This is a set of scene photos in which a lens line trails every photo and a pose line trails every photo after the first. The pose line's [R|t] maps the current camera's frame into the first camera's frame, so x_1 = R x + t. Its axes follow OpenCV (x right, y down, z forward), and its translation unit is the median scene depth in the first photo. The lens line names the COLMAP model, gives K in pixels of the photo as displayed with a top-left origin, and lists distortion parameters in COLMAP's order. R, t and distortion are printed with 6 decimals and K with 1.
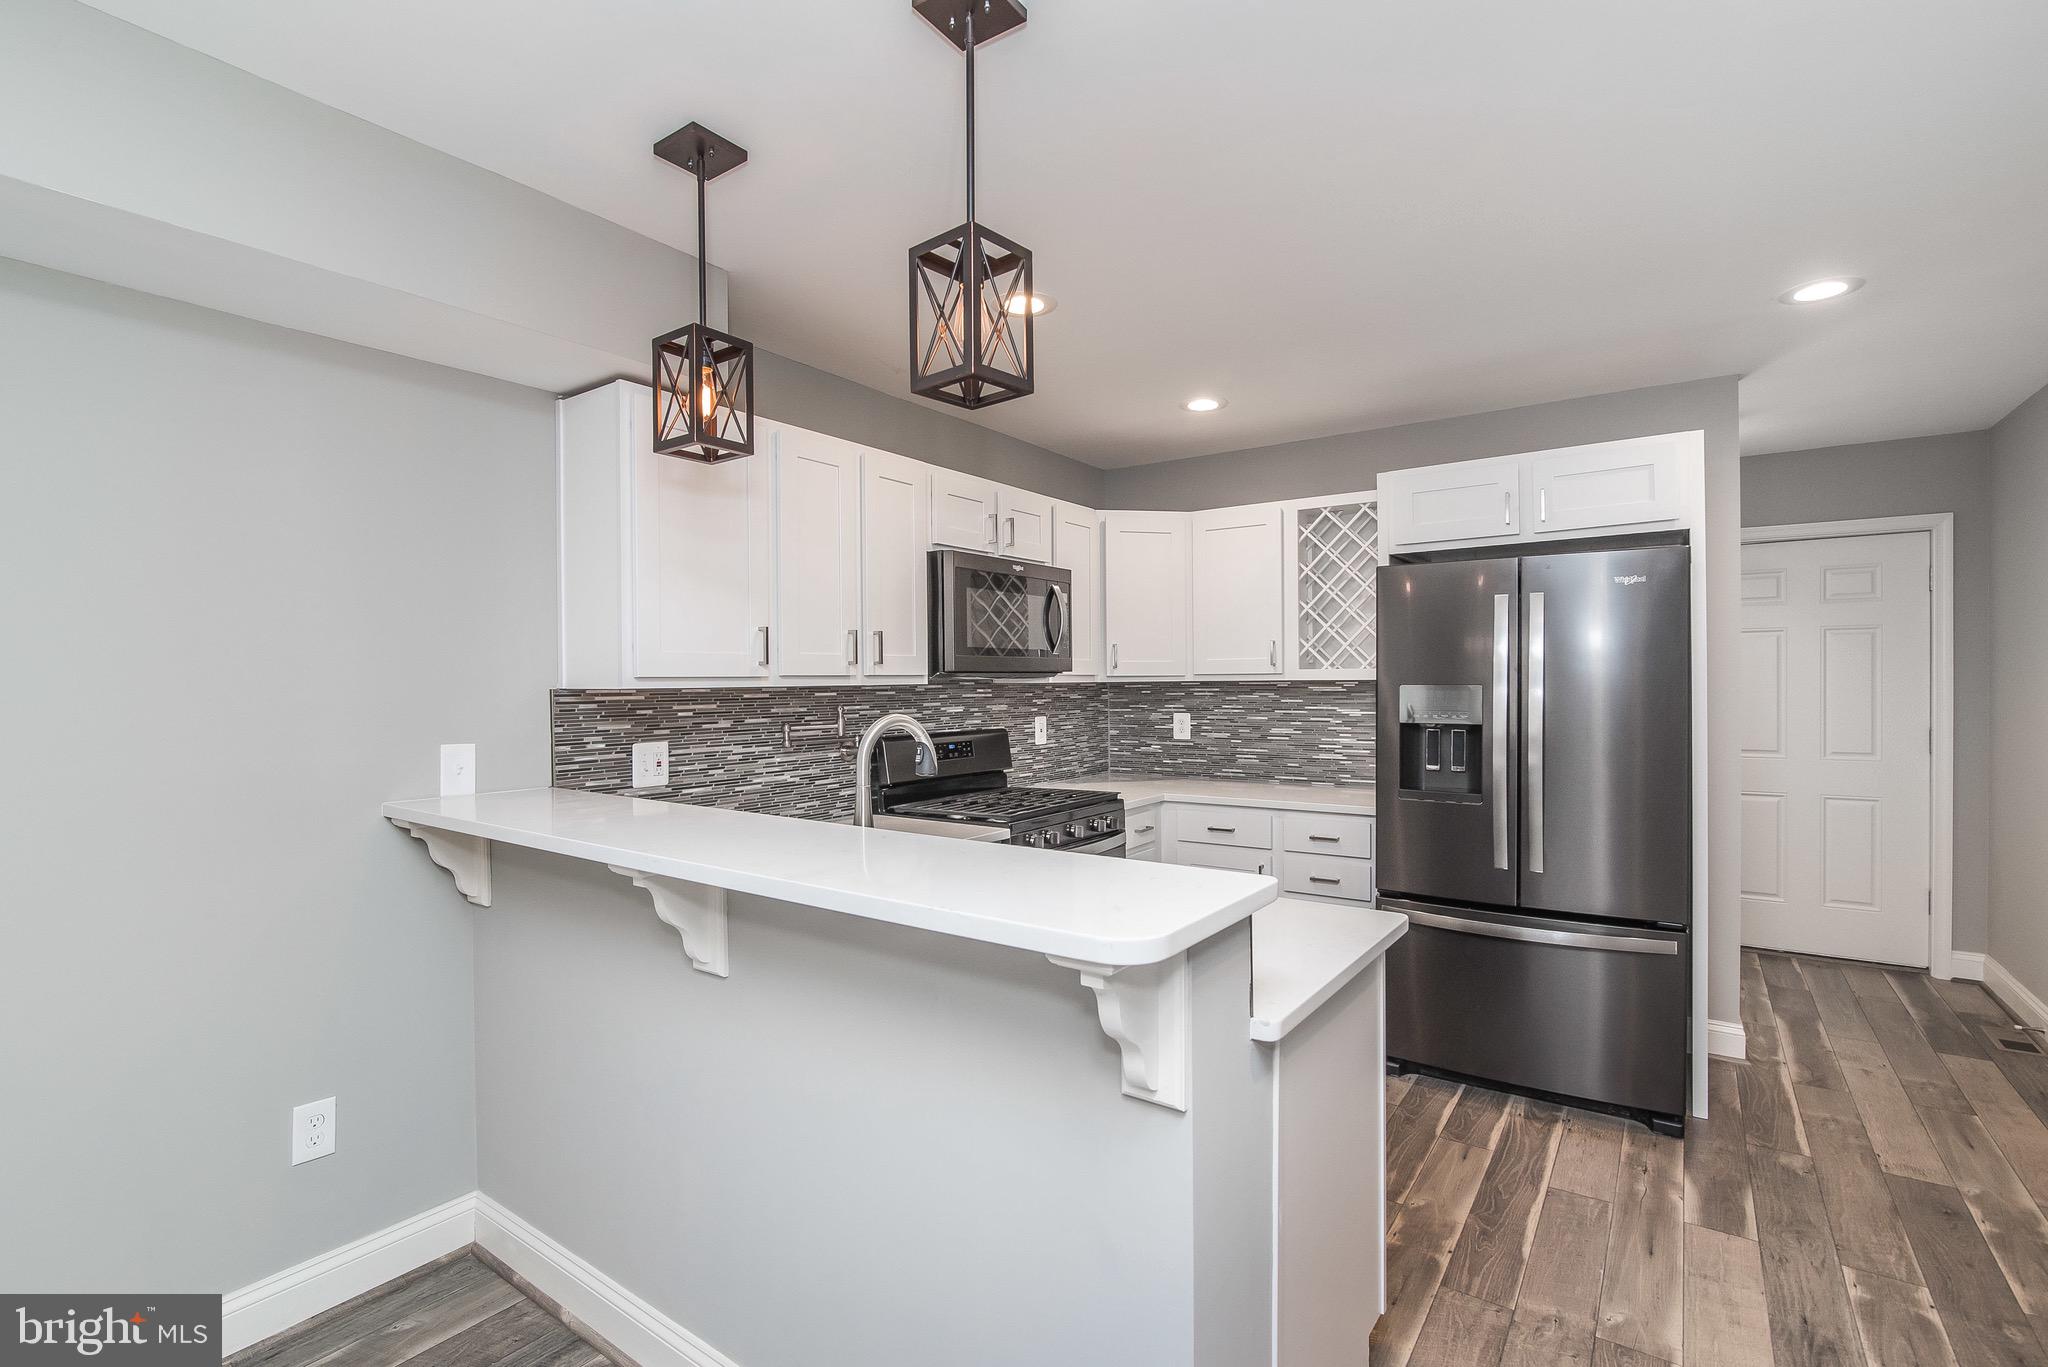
lens RADIAL K [[938.6, 0, 973.2], [0, 938.6, 674.4], [0, 0, 1]] dist [-0.019376, 0.005413]
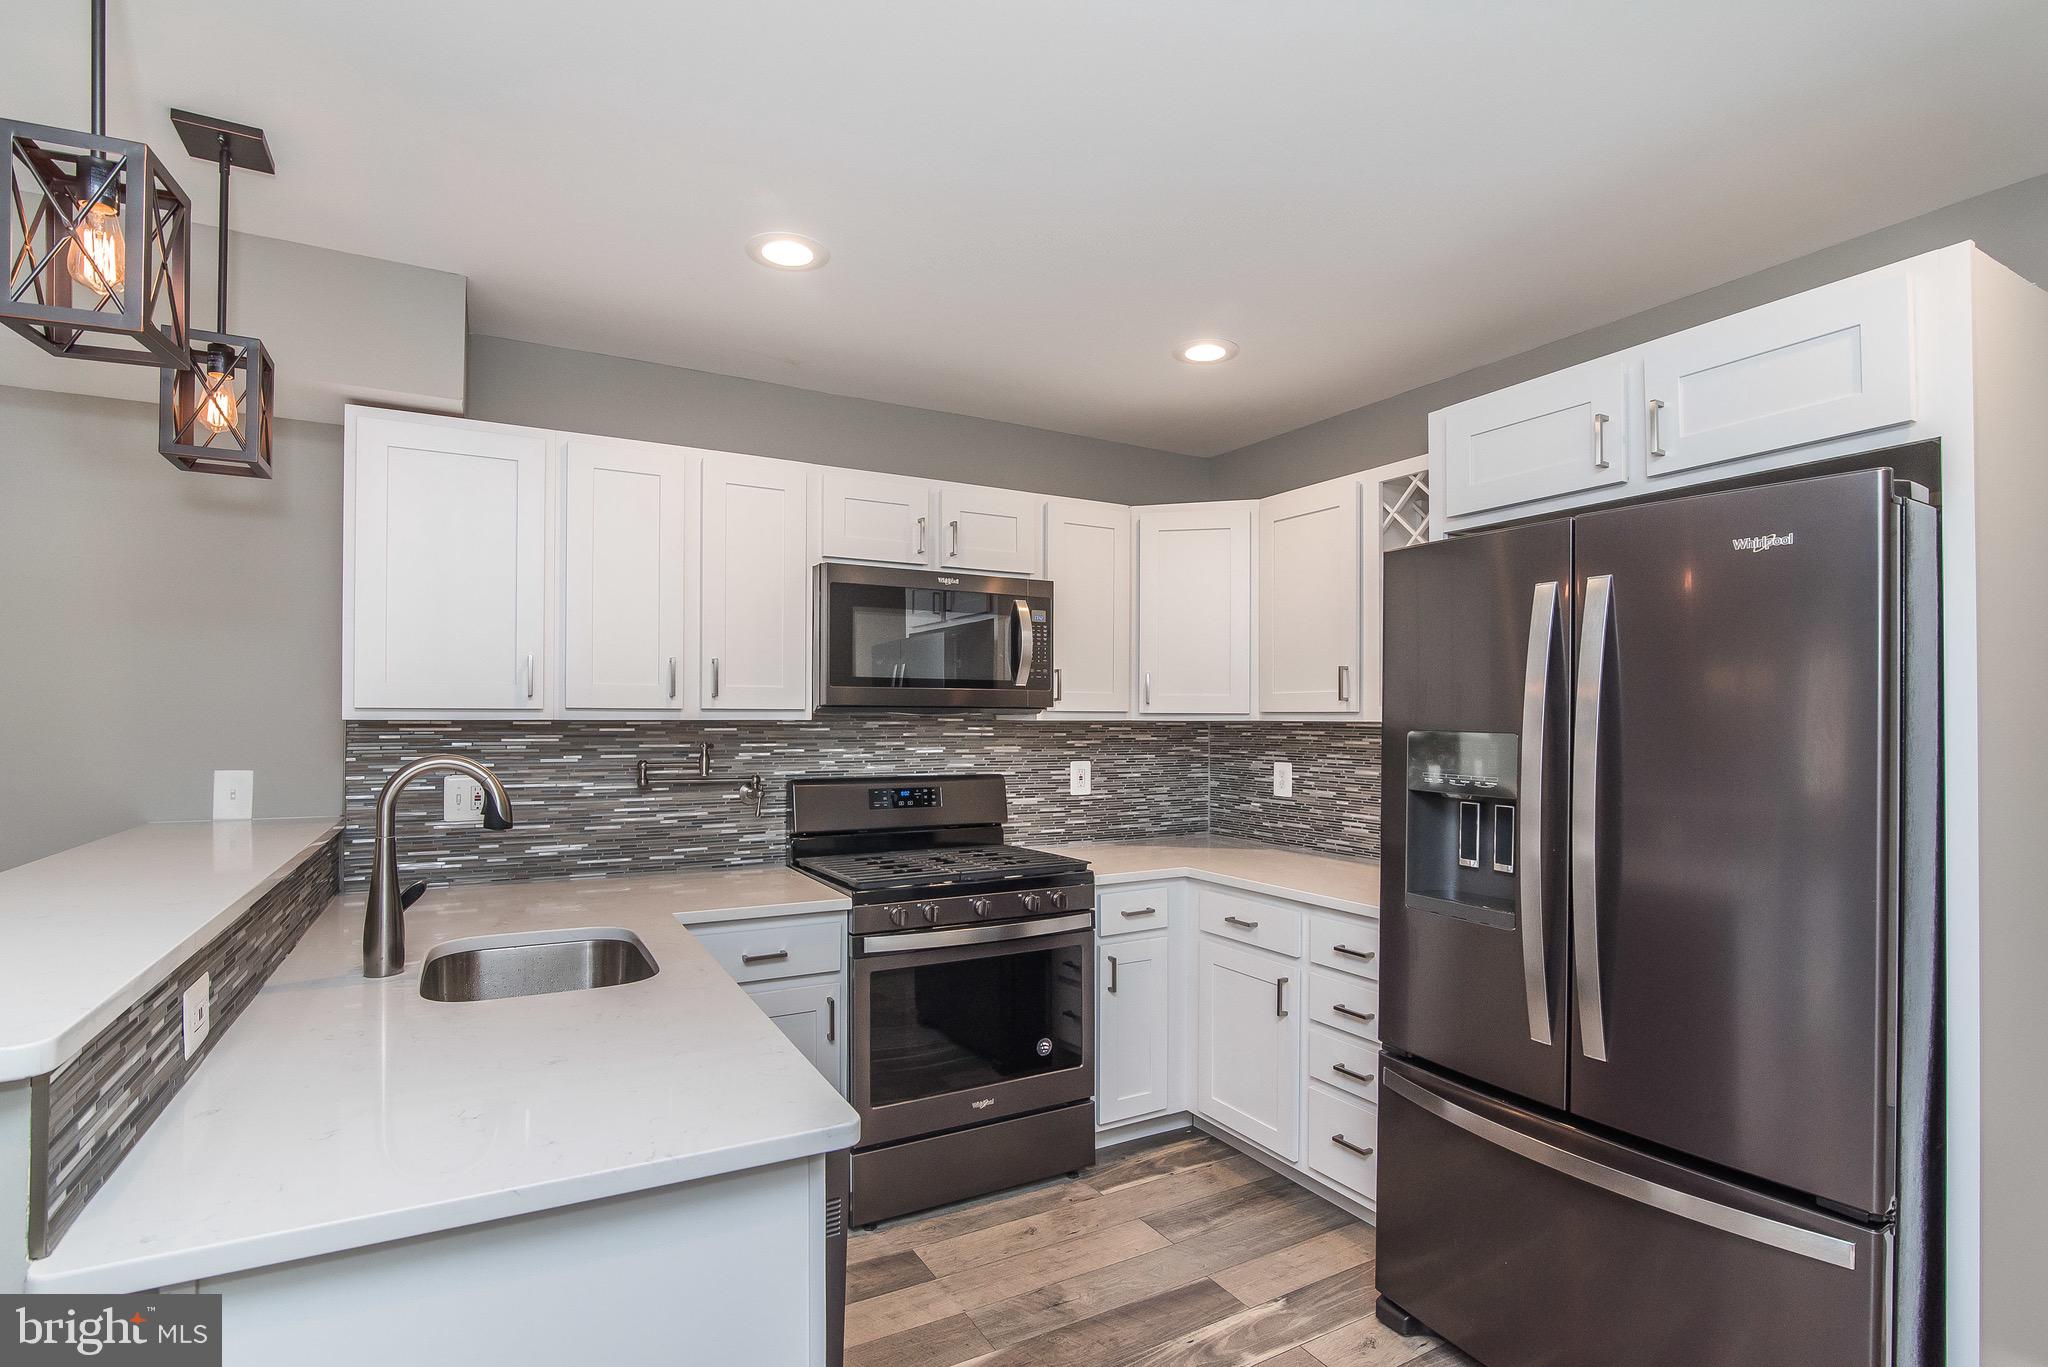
lens RADIAL K [[938.6, 0, 962.7], [0, 938.6, 700.4], [0, 0, 1]] dist [-0.019376, 0.005413]
pose [[0.906946, 0.004879, -0.421218, 0.374302], [-0.008893, 0.999932, -0.007565, -0.001905], [0.421153, 0.010606, 0.906928, 0.235239]]
